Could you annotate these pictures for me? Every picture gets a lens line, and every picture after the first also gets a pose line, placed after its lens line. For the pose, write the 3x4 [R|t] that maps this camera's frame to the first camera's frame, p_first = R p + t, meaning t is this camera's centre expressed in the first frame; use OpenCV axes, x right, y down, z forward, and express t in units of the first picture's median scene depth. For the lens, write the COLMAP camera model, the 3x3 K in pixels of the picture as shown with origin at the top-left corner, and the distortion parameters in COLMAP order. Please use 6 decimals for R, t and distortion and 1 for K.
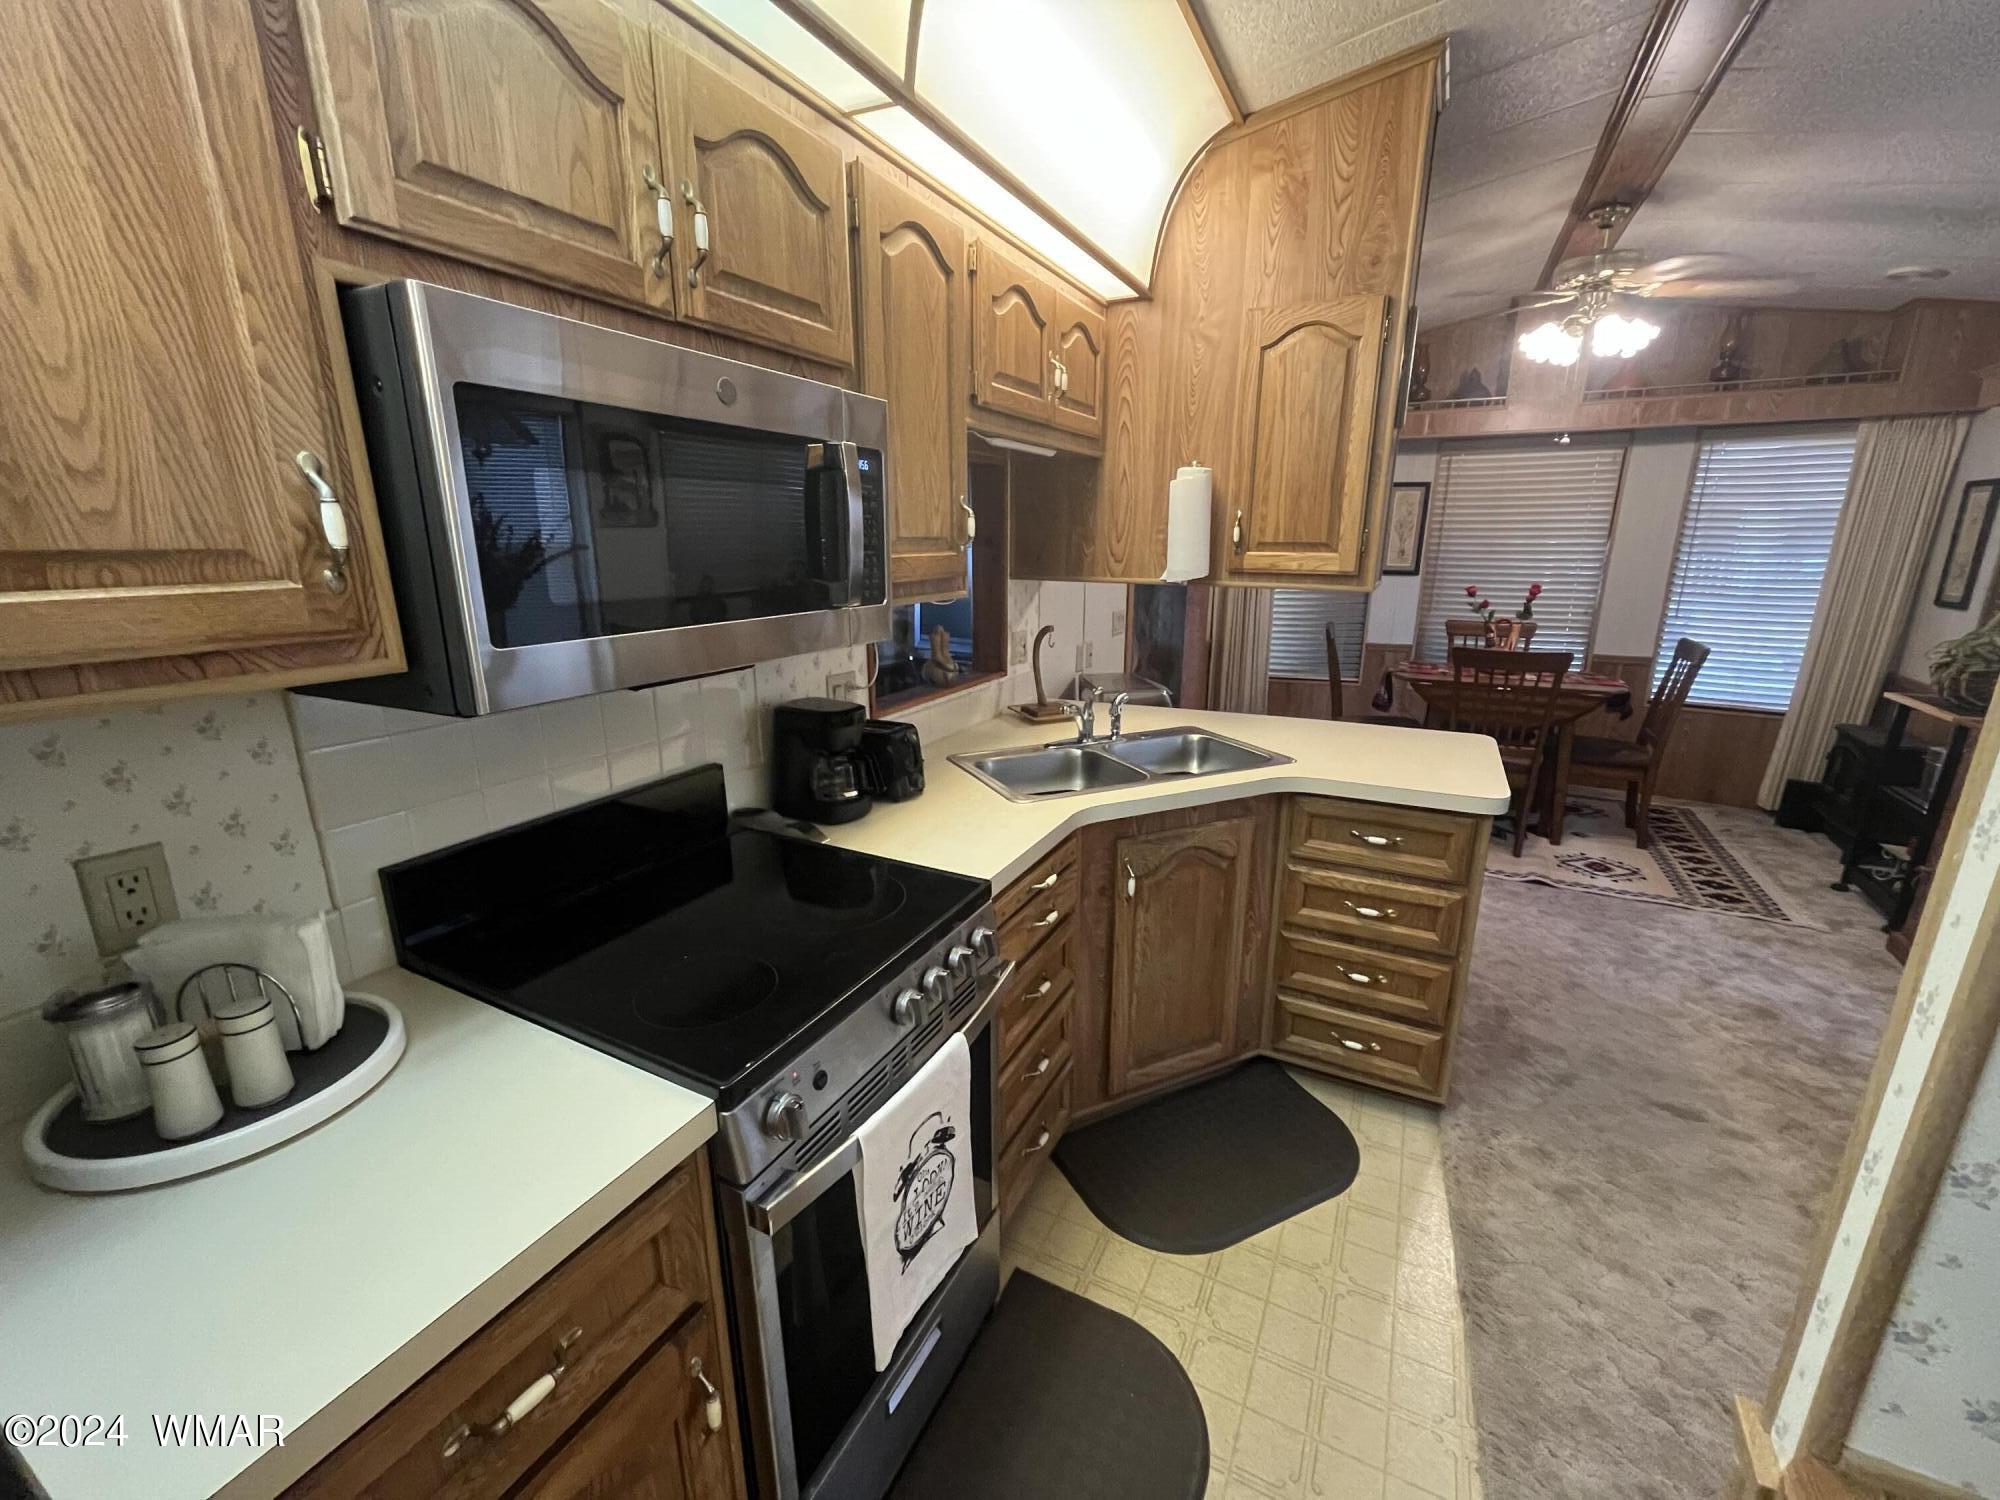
lens RADIAL K [[812.2, 0, 996.5], [0, 812.2, 748.6], [0, 0, 1]] dist [-0.003368, 0.000539]
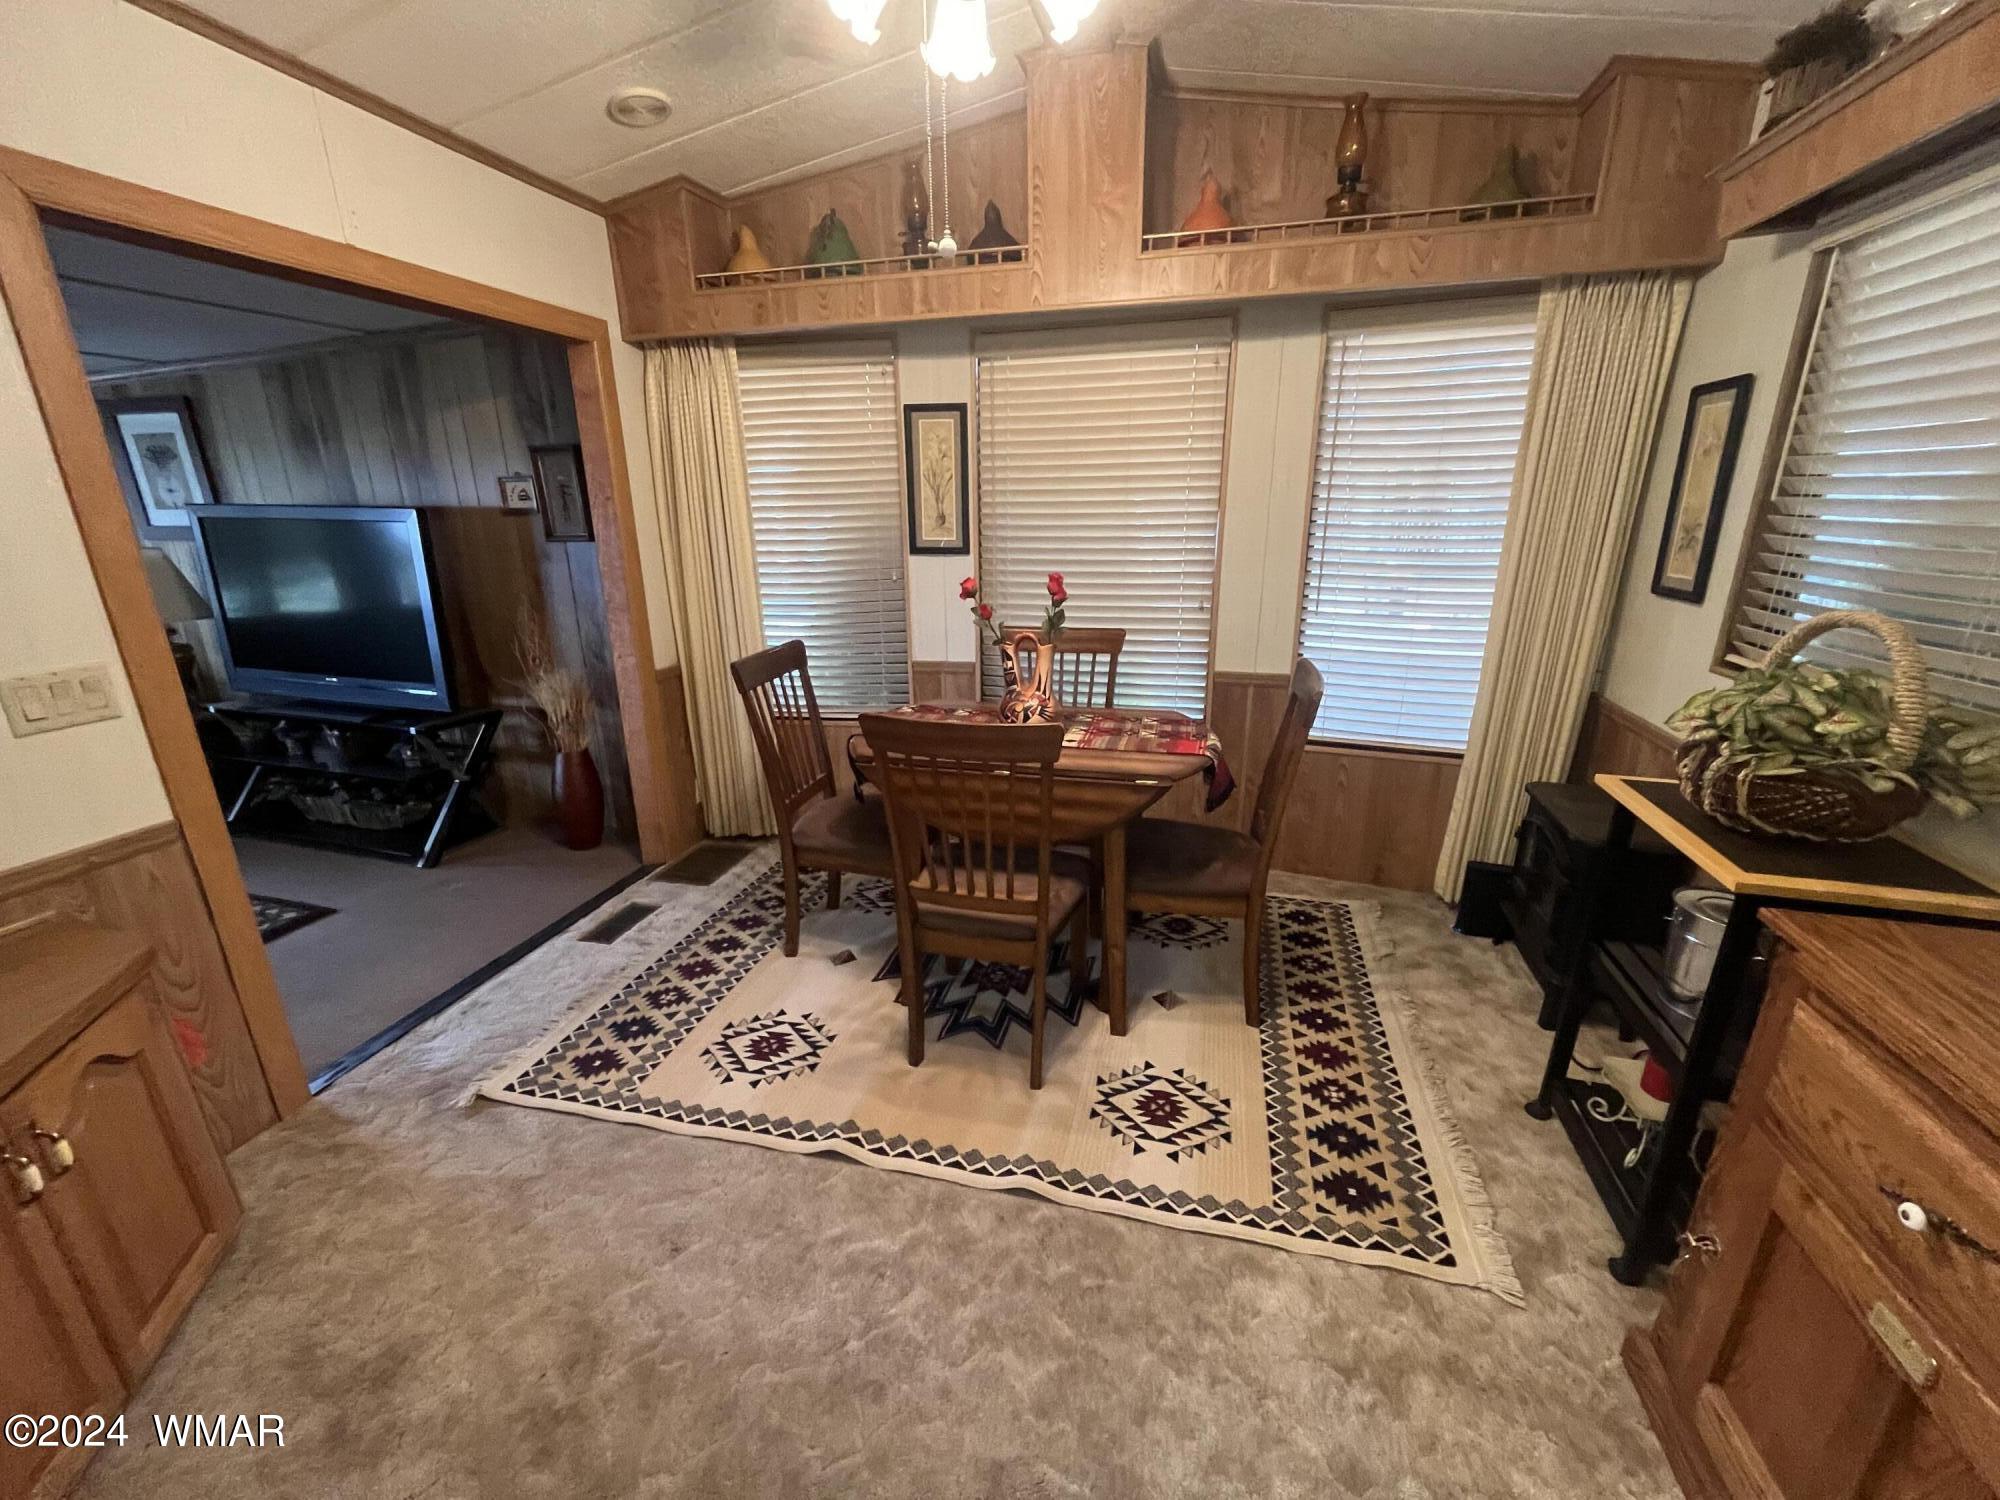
lens RADIAL K [[812.2, 0, 997.4], [0, 812.2, 749.8], [0, 0, 1]] dist [-0.003368, 0.000539]
pose [[0.975005, -0.073762, 0.209583, 0.522152], [0.065795, 0.996829, 0.044747, -0.115892], [-0.212219, -0.029839, 0.976766, 0.487419]]
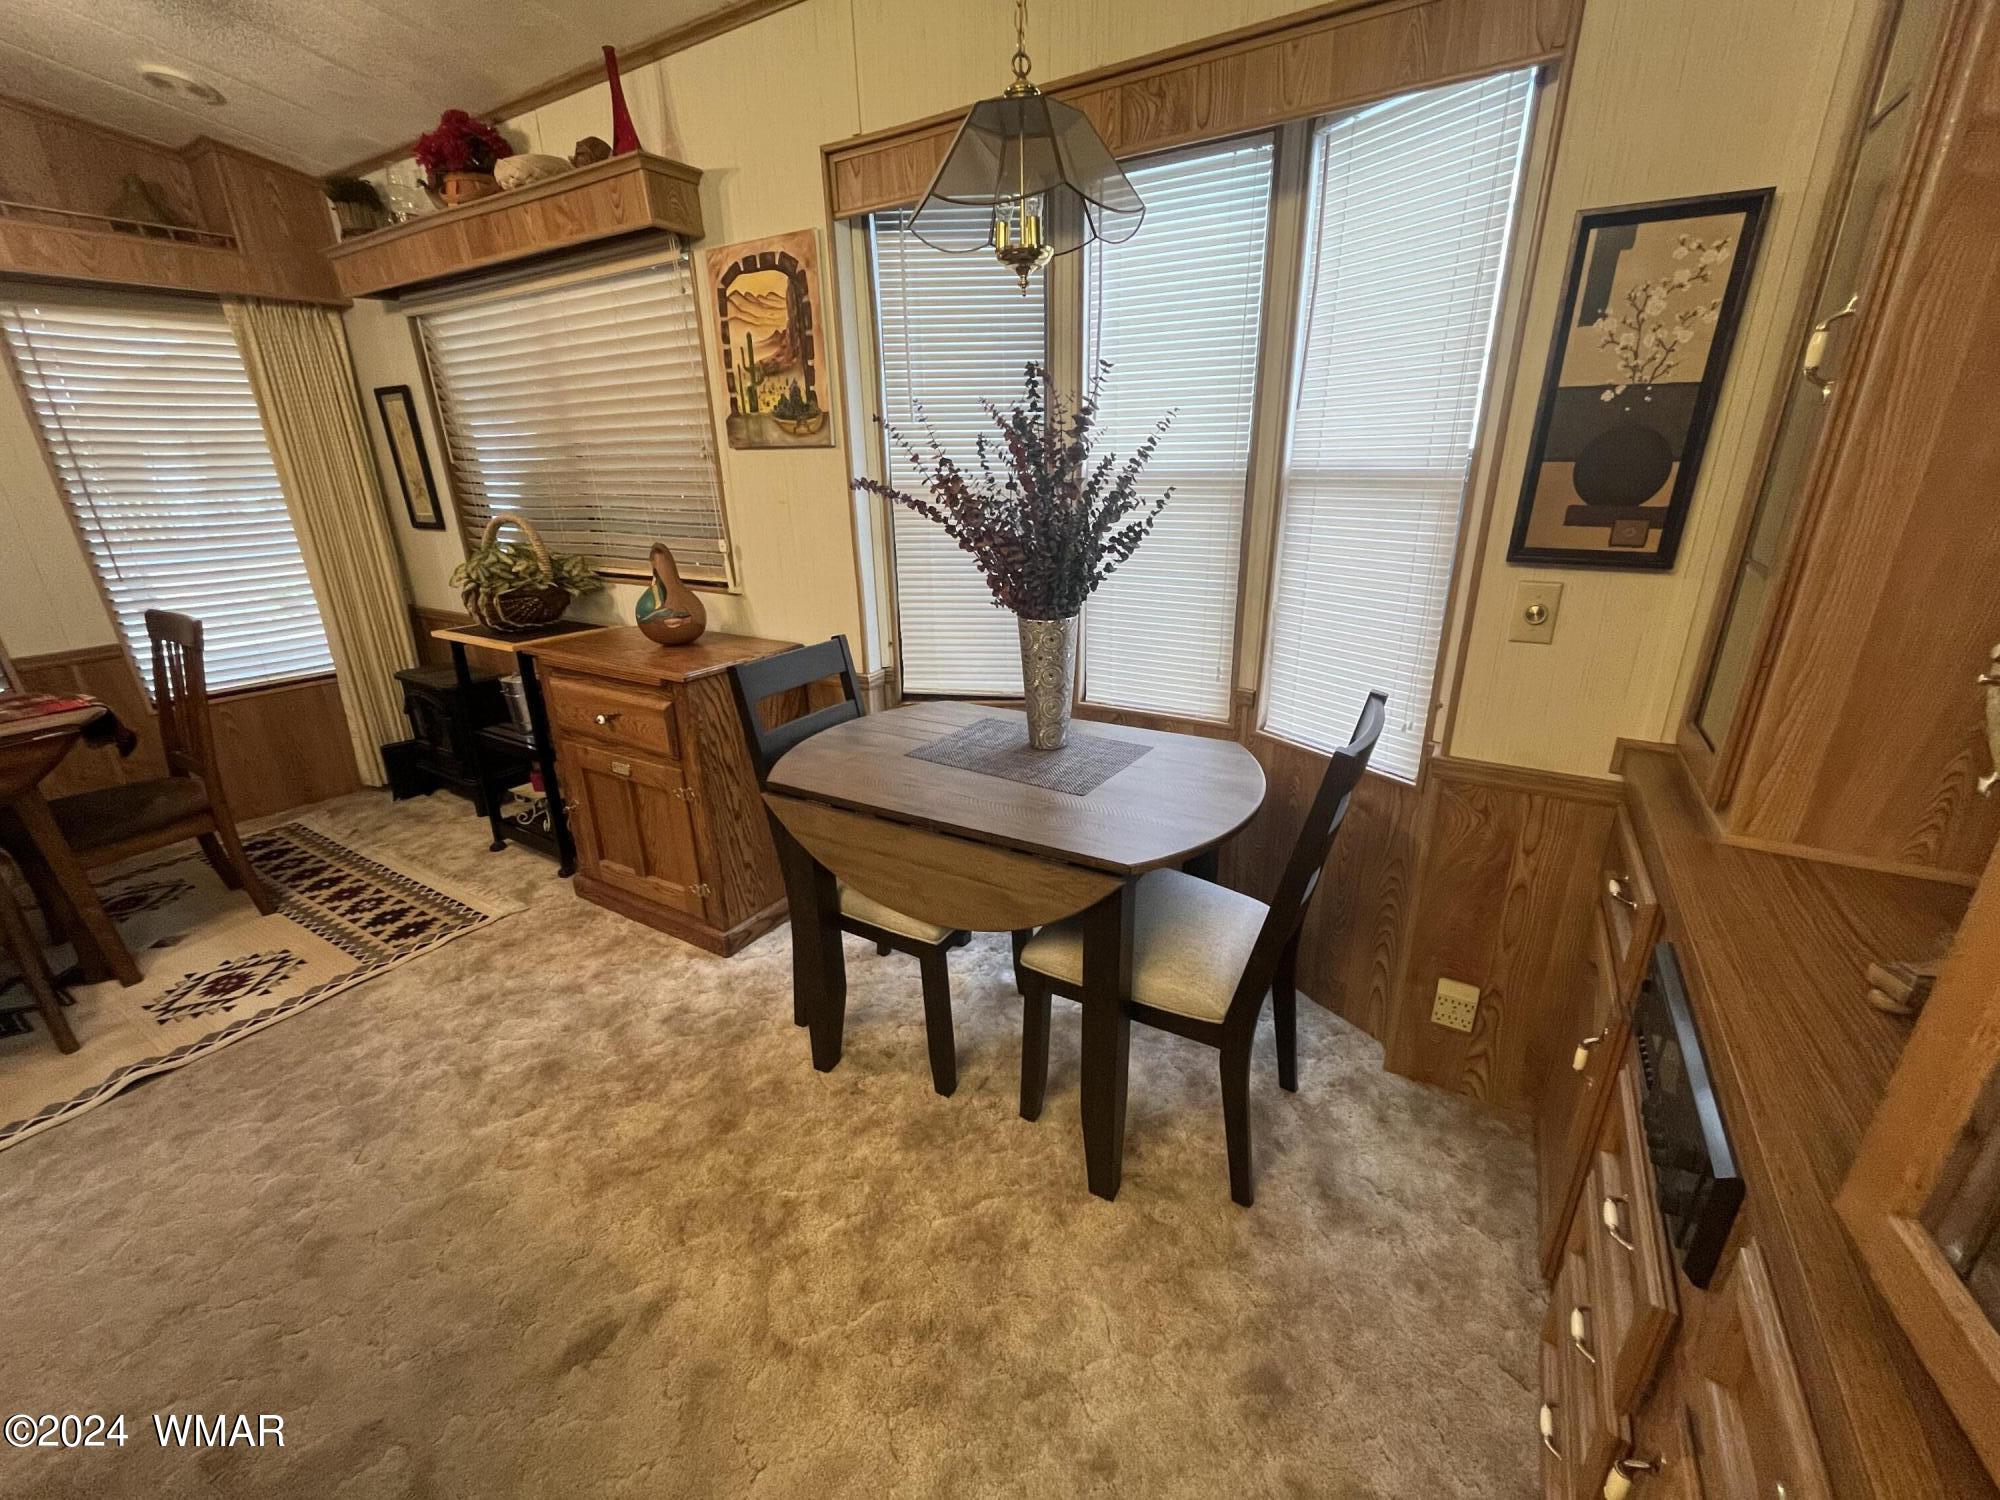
lens RADIAL K [[812.2, 0, 1008.3], [0, 812.2, 752.5], [0, 0, 1]] dist [-0.003368, 0.000539]
pose [[0.059905, -0.344058, 0.937036, 0.238089], [0.274602, 0.908183, 0.315908, -0.048673], [-0.959690, 0.238387, 0.148884, 0.265415]]
